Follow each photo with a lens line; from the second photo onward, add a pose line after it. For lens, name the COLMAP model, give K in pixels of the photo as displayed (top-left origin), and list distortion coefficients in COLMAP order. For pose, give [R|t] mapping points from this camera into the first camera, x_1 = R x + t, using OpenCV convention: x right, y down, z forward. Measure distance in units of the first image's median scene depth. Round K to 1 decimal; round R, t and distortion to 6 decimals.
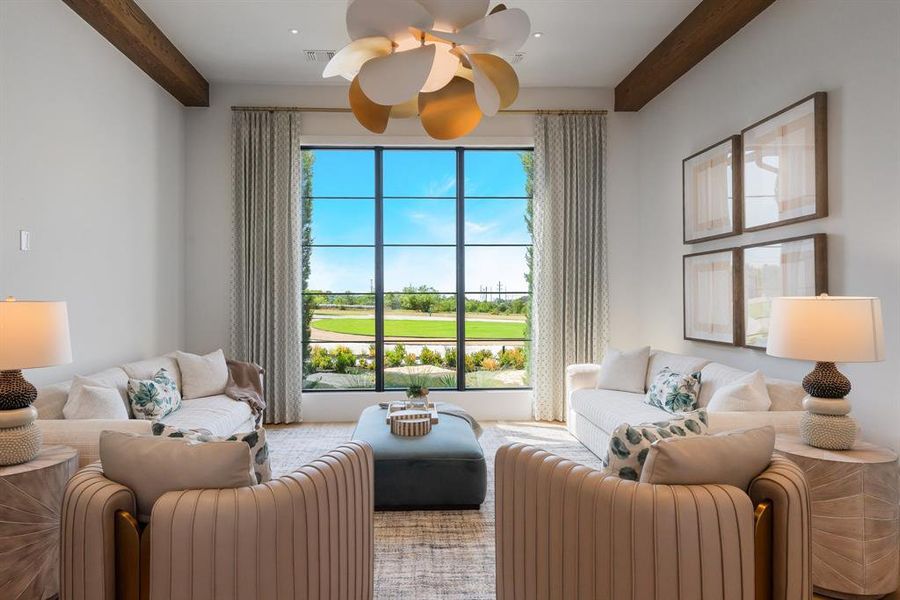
lens RADIAL K [[759.6, 0, 418.5], [0, 759.6, 280.3], [0, 0, 1]] dist [0.015067, 0.004490]
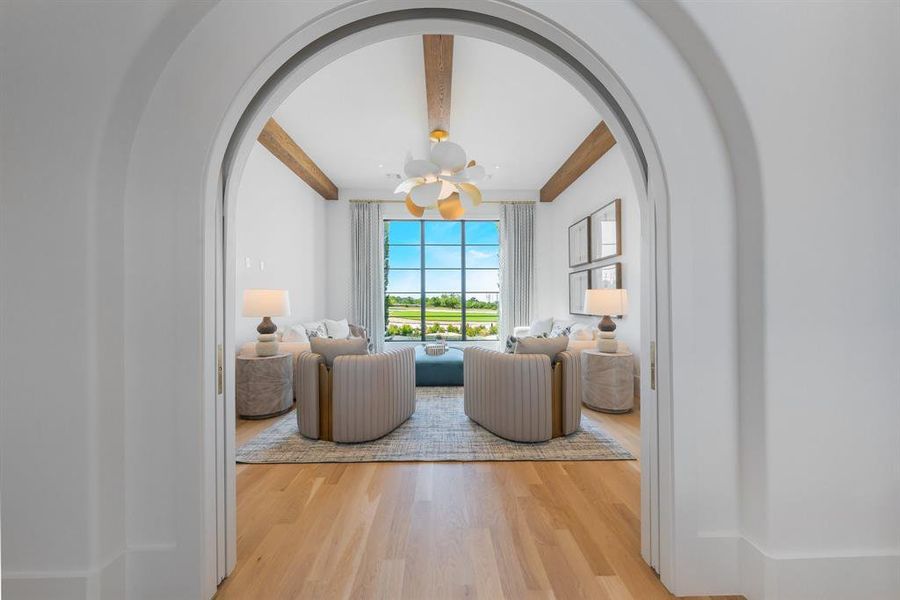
lens RADIAL K [[437.4, 0, 453.3], [0, 437.4, 294.5], [0, 0, 1]] dist [0.030946, 0.000368]
pose [[0.999974, -0.001013, 0.007207, 0.026362], [0.000945, 0.999955, 0.009443, 0.014293], [-0.007217, -0.009436, 0.999929, -0.202572]]
